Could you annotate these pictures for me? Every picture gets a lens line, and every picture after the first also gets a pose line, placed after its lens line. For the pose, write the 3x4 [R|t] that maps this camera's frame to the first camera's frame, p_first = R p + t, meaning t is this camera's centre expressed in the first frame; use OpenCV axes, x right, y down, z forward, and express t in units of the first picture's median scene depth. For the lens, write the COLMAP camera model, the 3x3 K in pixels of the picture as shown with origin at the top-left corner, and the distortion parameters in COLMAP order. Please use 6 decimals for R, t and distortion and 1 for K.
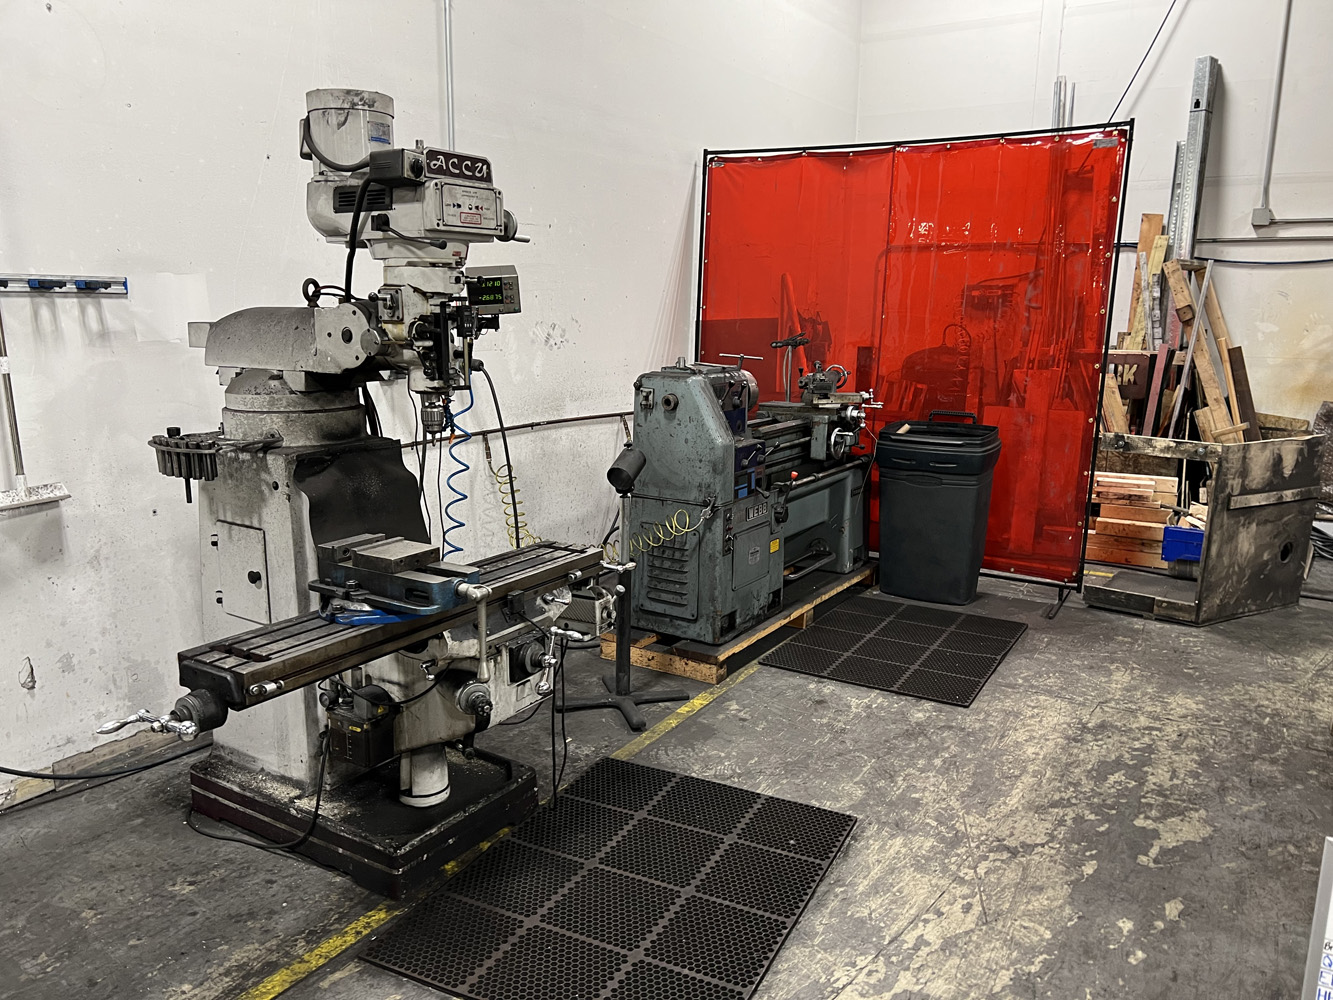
lens RADIAL K [[1002.6, 0, 668.4], [0, 1002.6, 504.0], [0, 0, 1]] dist [0.048247, -0.048942]
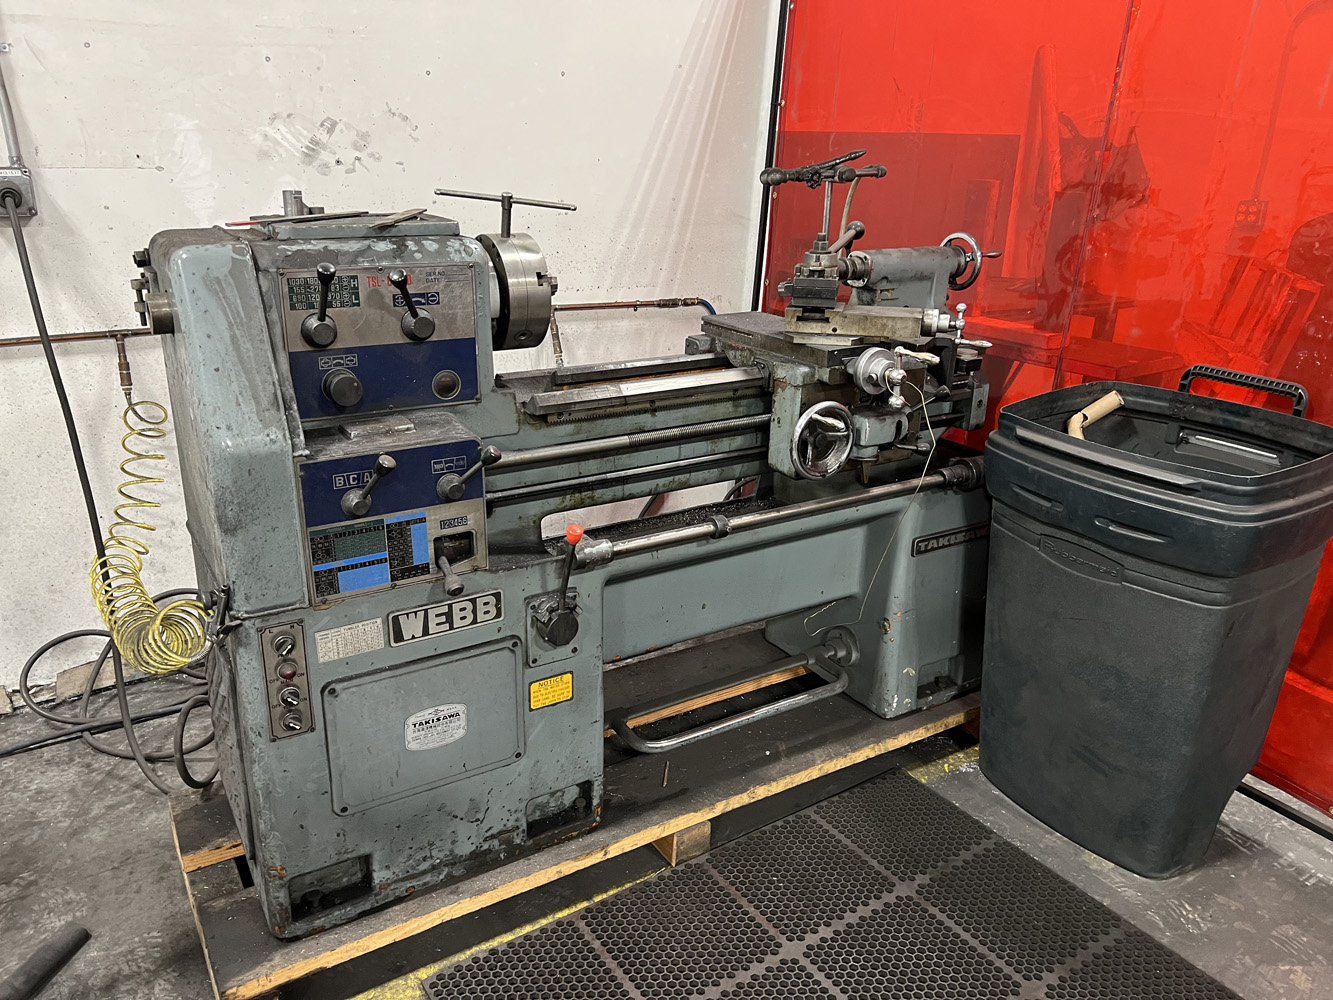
lens RADIAL K [[1002.6, 0, 655.1], [0, 1002.6, 503.8], [0, 0, 1]] dist [0.048247, -0.048942]
pose [[0.901525, 0.158290, -0.402738, 0.461067], [-0.100484, 0.981832, 0.160962, -0.157676], [0.420900, -0.104642, 0.901051, 1.050566]]
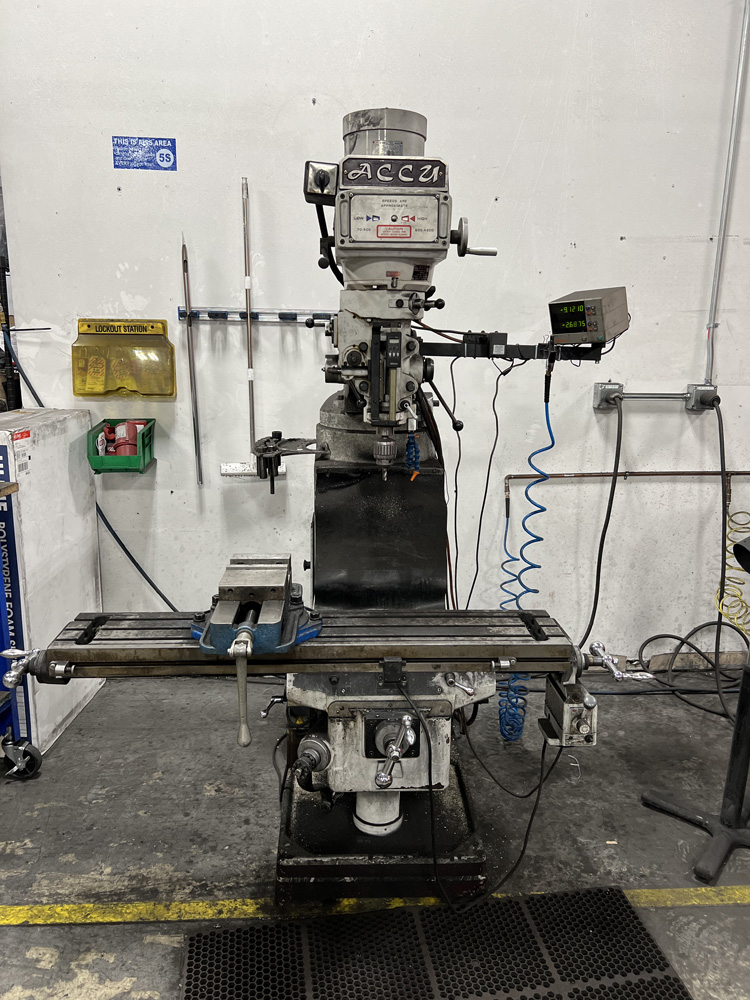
lens RADIAL K [[752.2, 0, 373.3], [0, 752.2, 493.9], [0, 0, 1]] dist [0.048247, -0.048942]
pose [[0.570620, 0.178136, -0.801661, 0.302544], [-0.170553, 0.980612, 0.096502, -0.101667], [0.803308, 0.081659, 0.589939, 0.520057]]
